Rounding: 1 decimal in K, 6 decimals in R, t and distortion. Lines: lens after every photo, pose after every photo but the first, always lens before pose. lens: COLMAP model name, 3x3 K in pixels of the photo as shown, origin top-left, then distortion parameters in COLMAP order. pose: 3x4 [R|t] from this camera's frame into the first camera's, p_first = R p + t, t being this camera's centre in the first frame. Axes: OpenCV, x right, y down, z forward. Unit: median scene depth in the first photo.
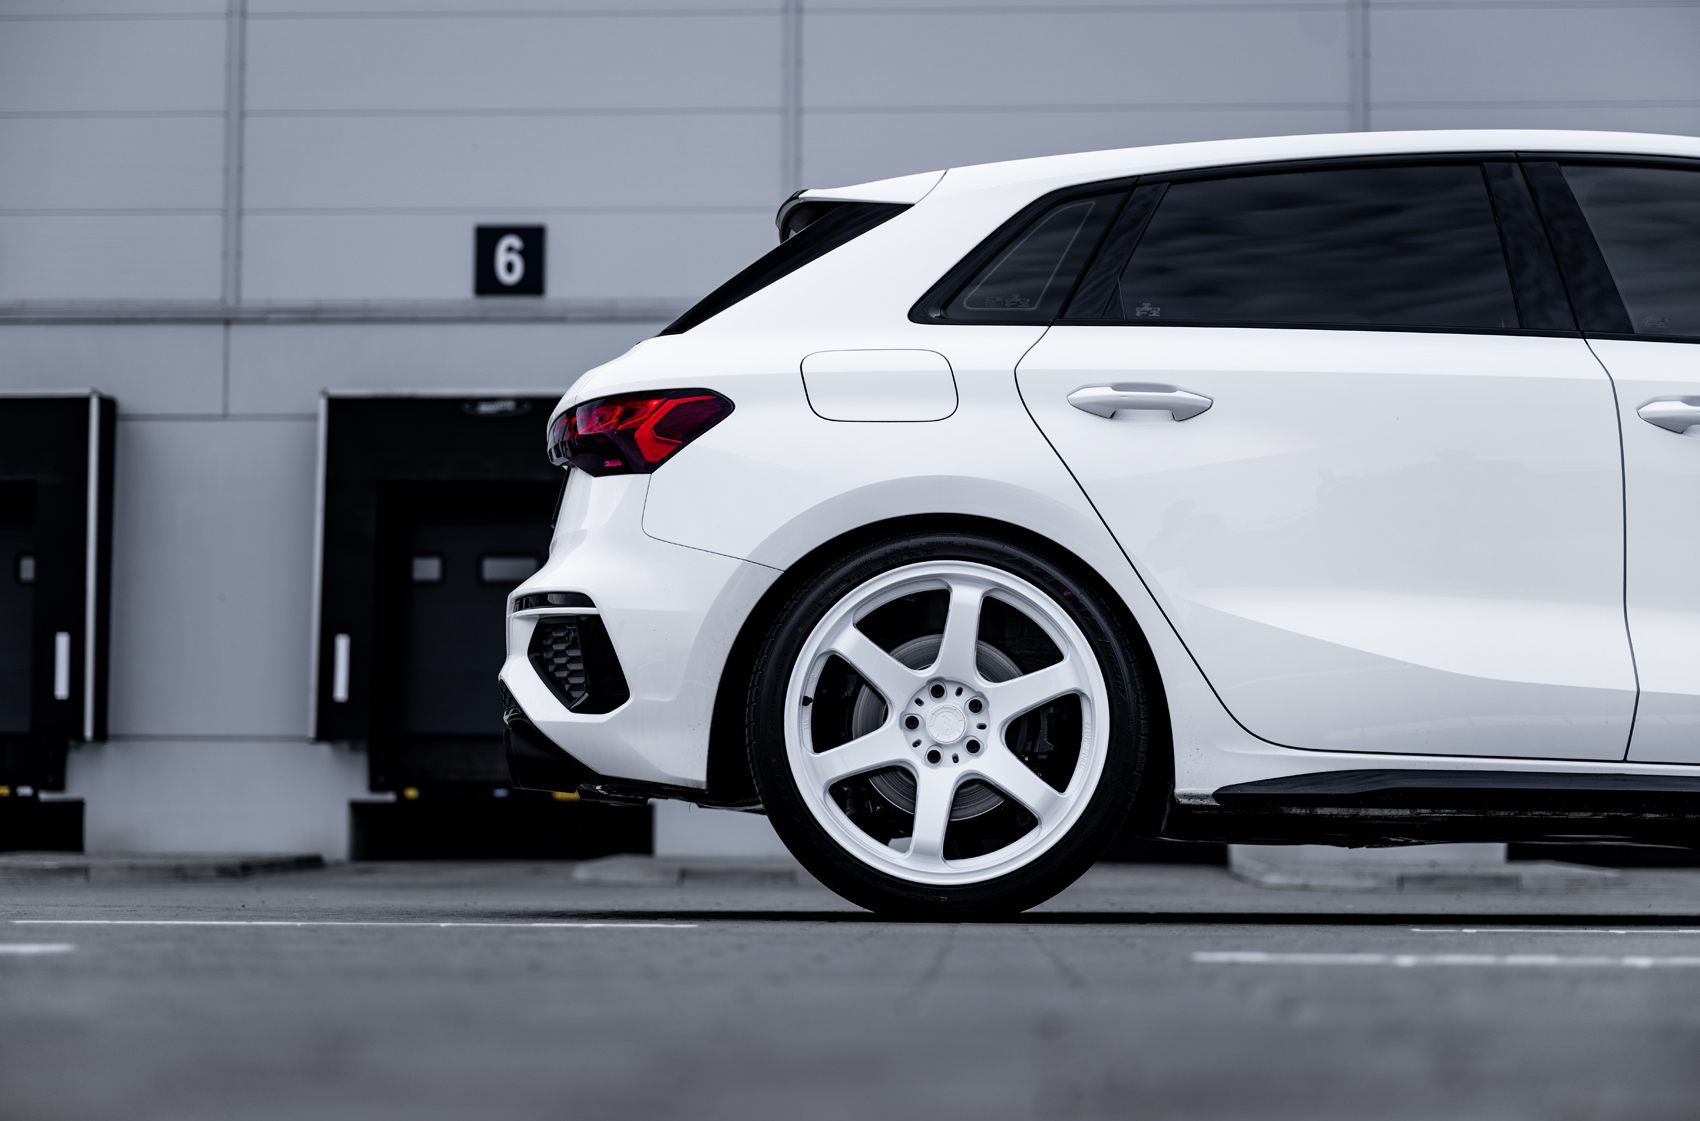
lens RADIAL K [[2992.9, 0, 847.6], [0, 2992.9, 579.0], [0, 0, 1]] dist [0.000177, 0.000000]
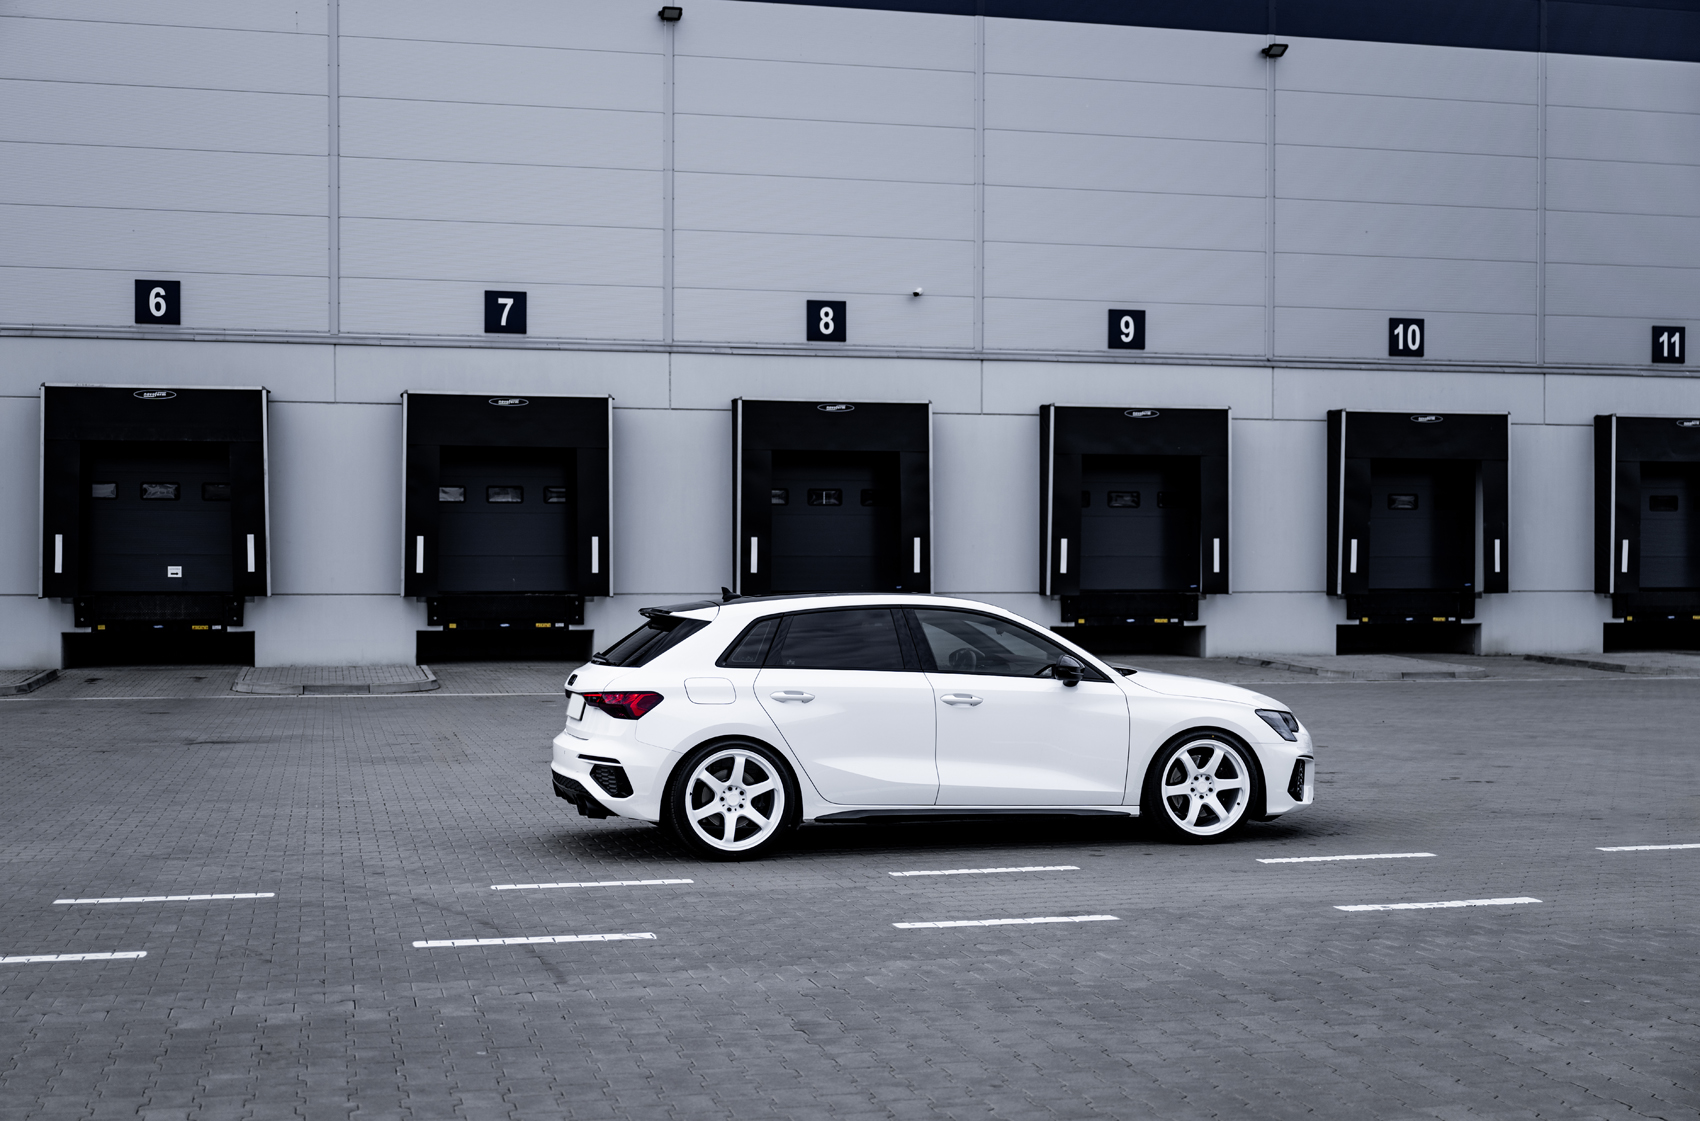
lens RADIAL K [[2038.3, 0, 788.5], [0, 2038.3, 582.4], [0, 0, 1]] dist [0.004859, 0.000000]
pose [[0.963717, -0.006348, 0.266850, -0.098368], [-0.018619, 0.995683, 0.090929, -0.076624], [-0.266276, -0.092598, 0.959439, -0.217505]]
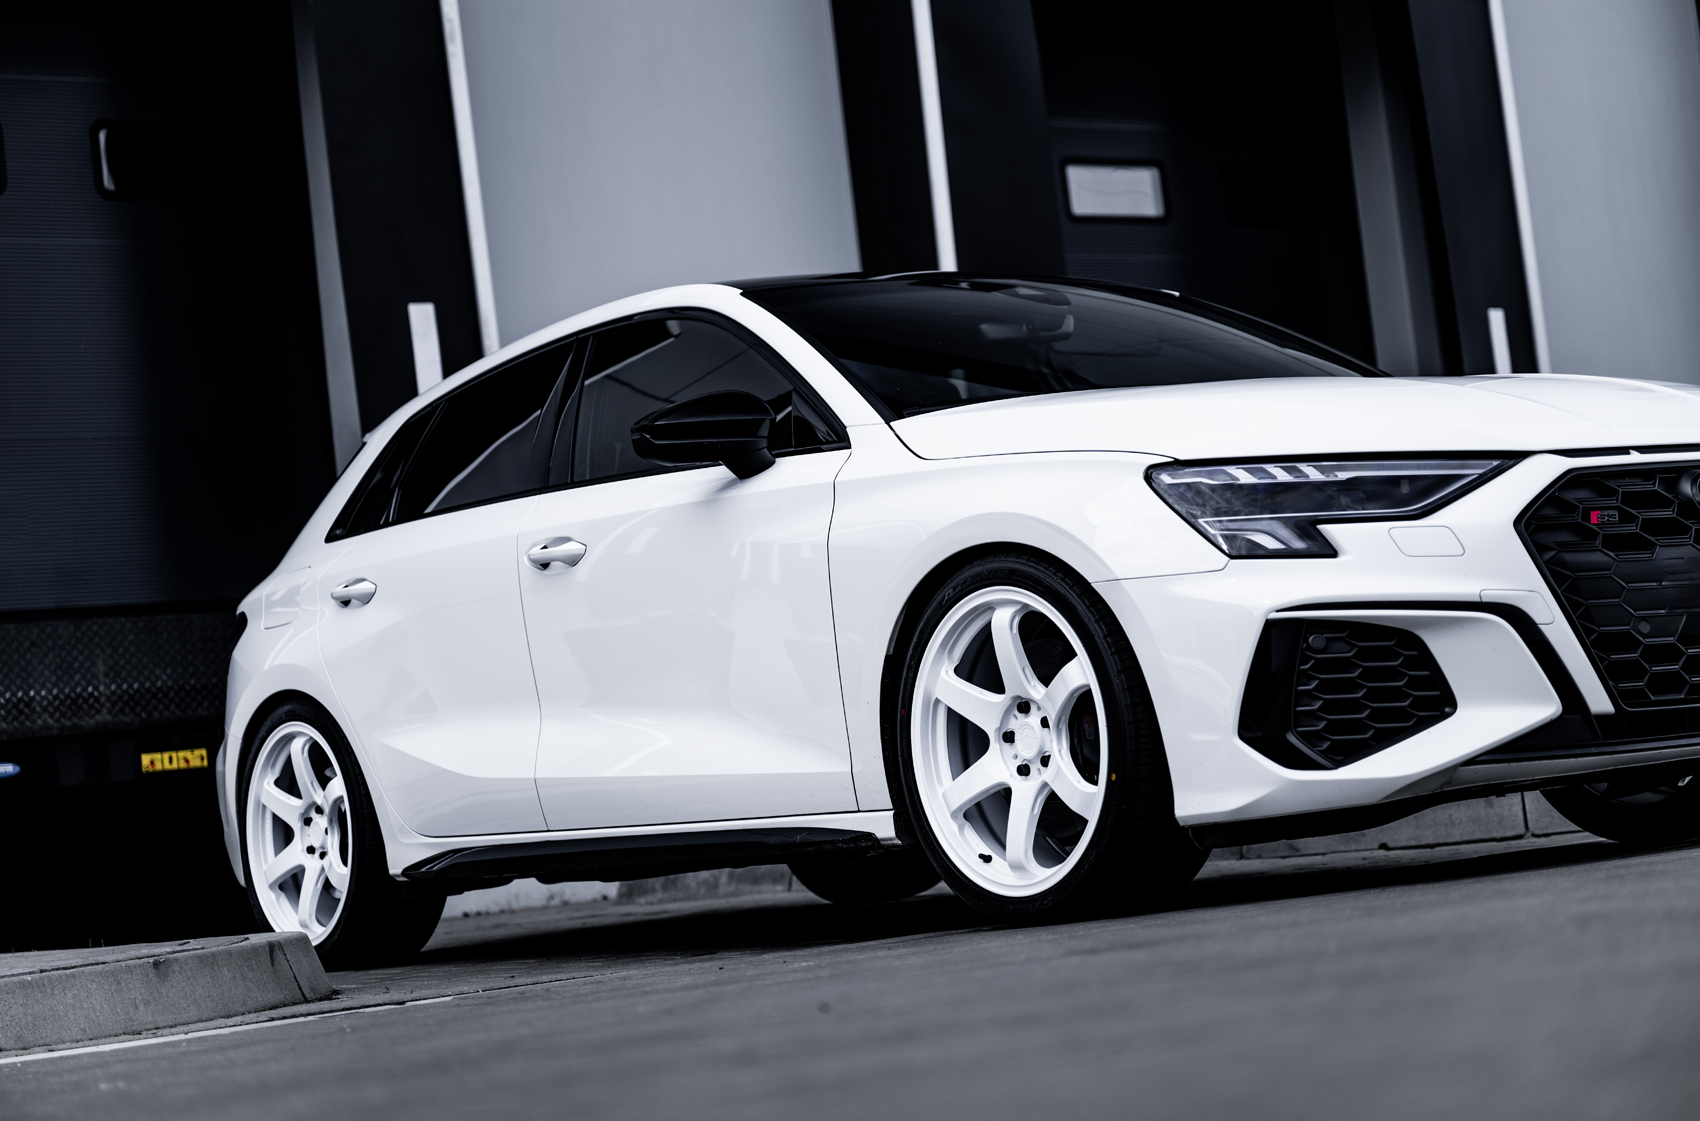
lens RADIAL K [[3377.6, 0, 855.5], [0, 3377.6, 554.3], [0, 0, 1]] dist [0.013095, 0.000000]
pose [[0.771393, -0.040105, 0.635094, -0.352808], [0.067685, 0.997522, -0.019219, 0.074168], [-0.632749, 0.057812, 0.772196, 0.769565]]
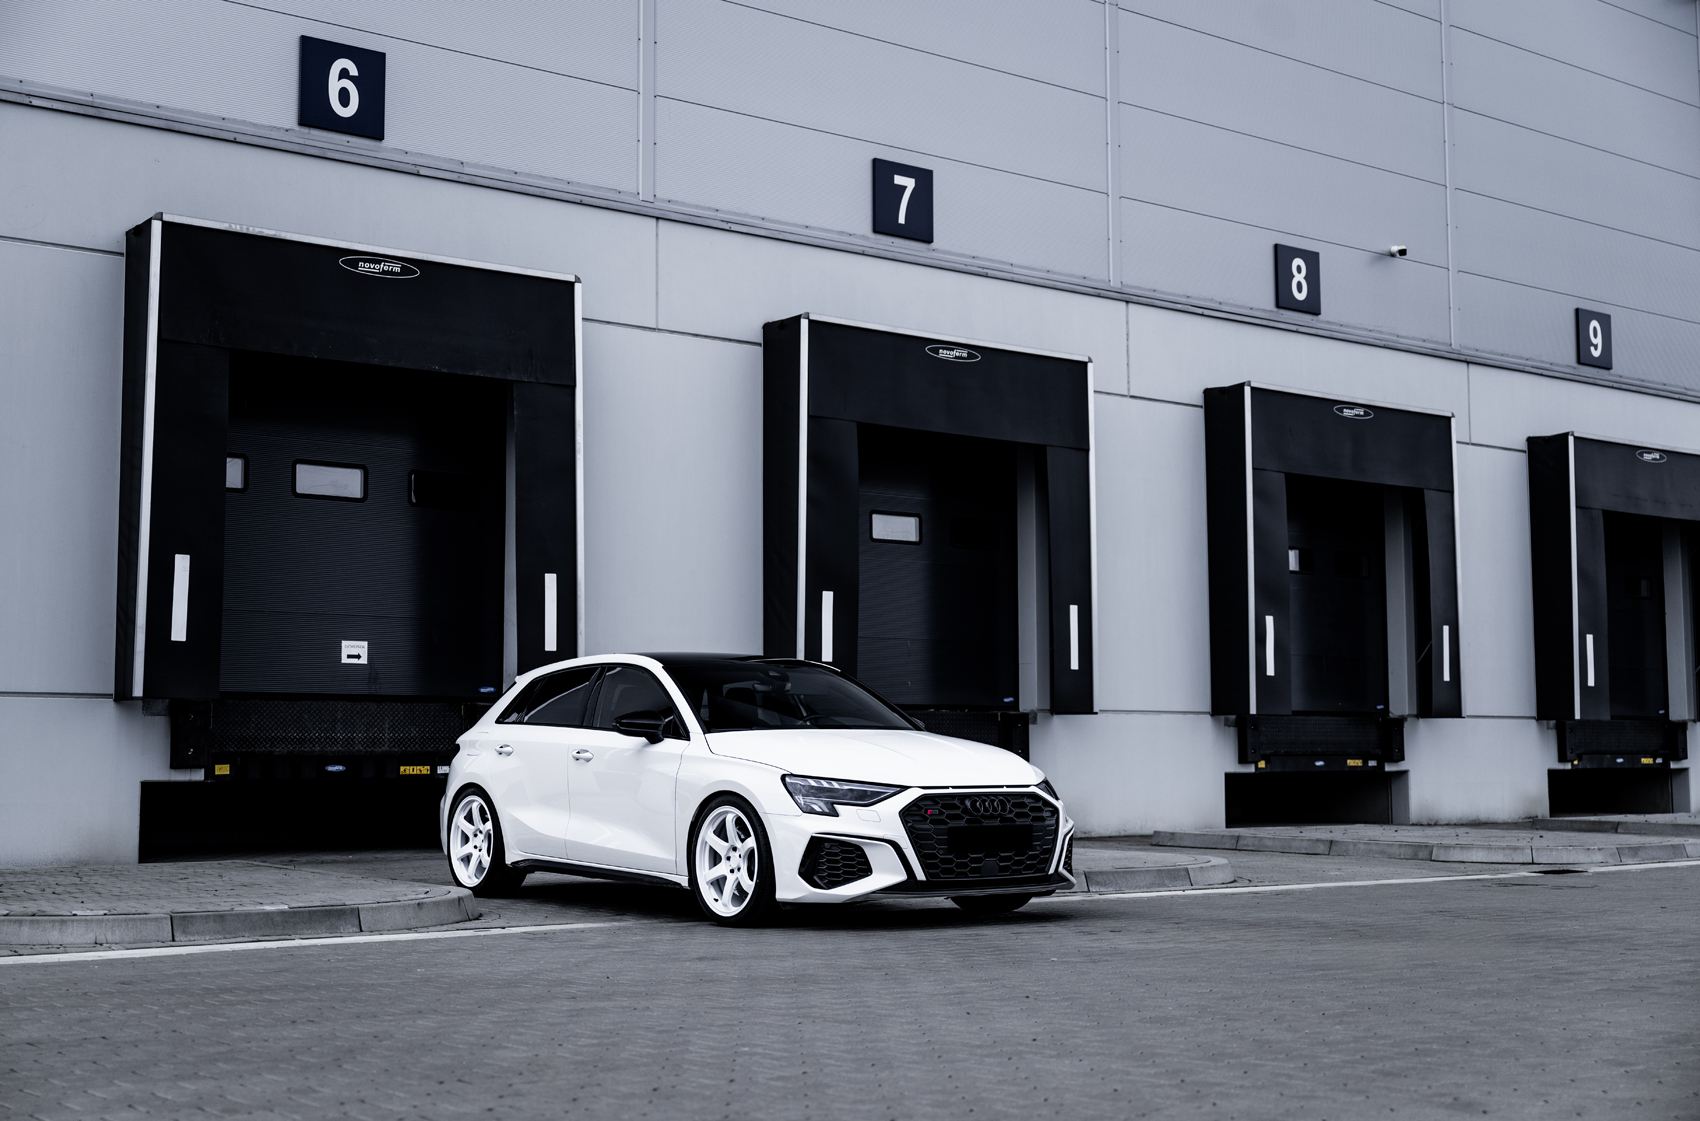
lens RADIAL K [[2122.8, 0, 835.3], [0, 2122.8, 566.6], [0, 0, 1]] dist [0.000839, 0.000000]
pose [[0.767775, 0.051020, 0.638685, -0.451336], [-0.043639, 0.998674, -0.027317, 0.035283], [-0.639231, -0.006898, 0.768983, 0.607437]]
